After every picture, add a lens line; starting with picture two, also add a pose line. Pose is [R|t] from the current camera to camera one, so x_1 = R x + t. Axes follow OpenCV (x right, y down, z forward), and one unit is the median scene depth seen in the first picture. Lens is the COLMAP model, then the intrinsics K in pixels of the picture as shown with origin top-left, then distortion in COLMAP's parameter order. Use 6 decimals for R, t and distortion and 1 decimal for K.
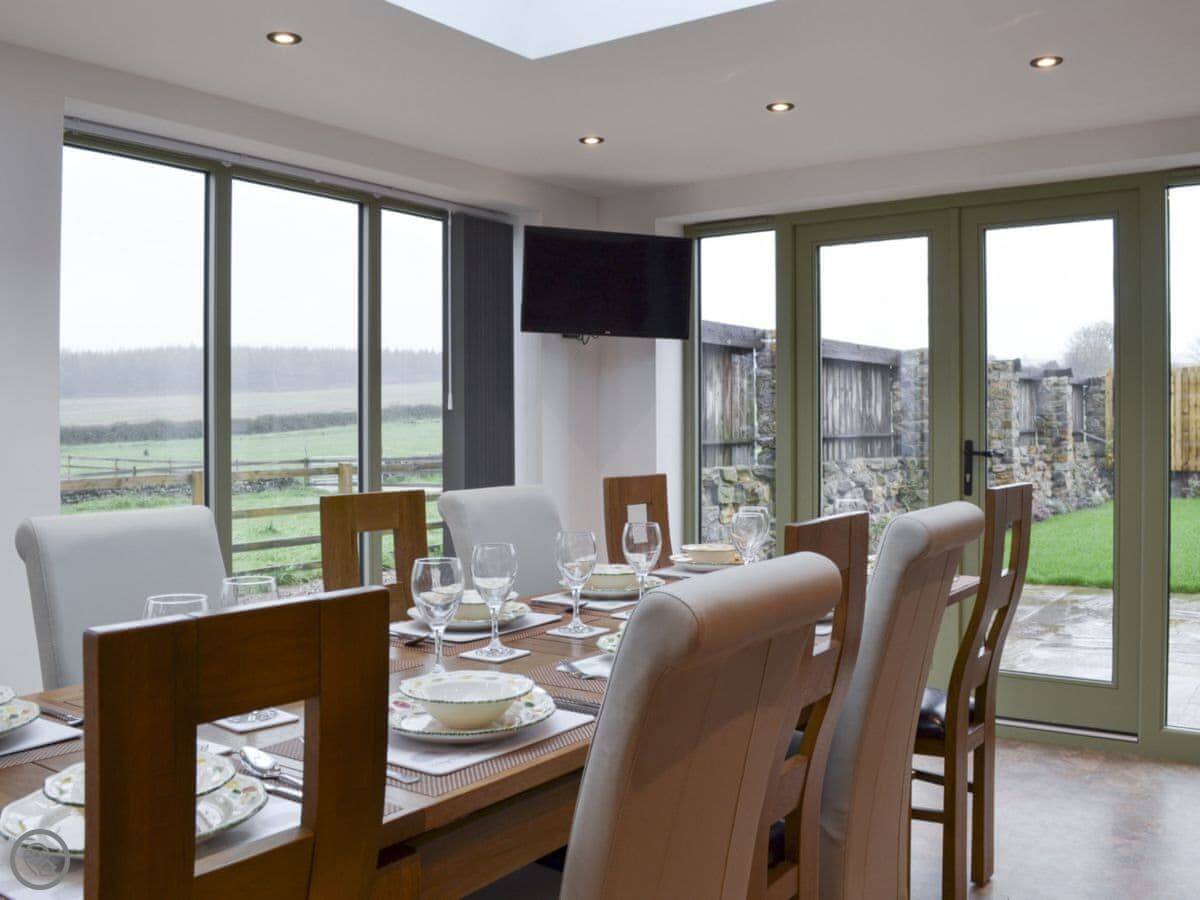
lens RADIAL K [[1064.8, 0, 599.5], [0, 1064.8, 451.7], [0, 0, 1]] dist [-0.020907, 0.007357]
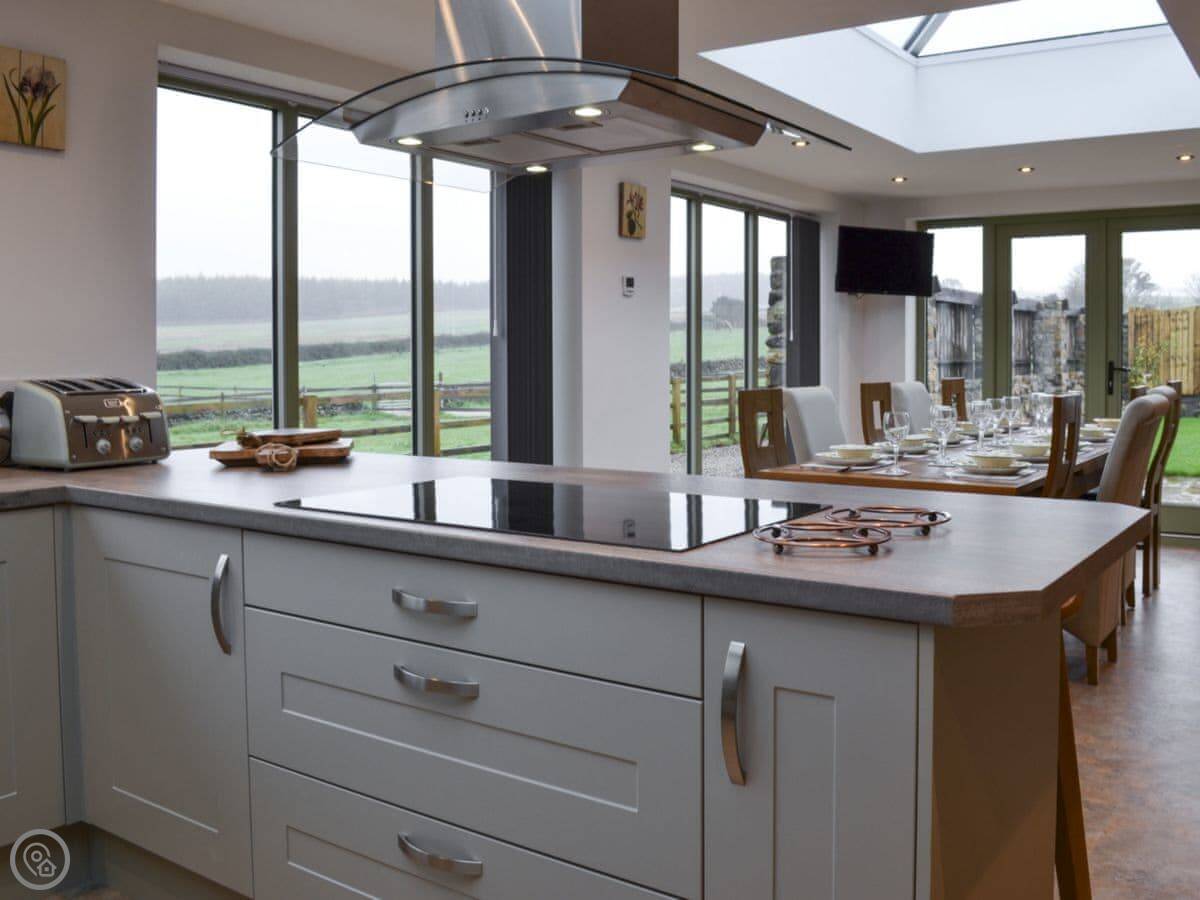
lens RADIAL K [[1134.0, 0, 602.0], [0, 1134.0, 448.1], [0, 0, 1]] dist [-0.063344, 0.000000]
pose [[0.999029, -0.002182, 0.044001, -0.108003], [-0.000337, 0.998365, 0.057160, 0.005035], [-0.044053, -0.057120, 0.997395, -0.147615]]
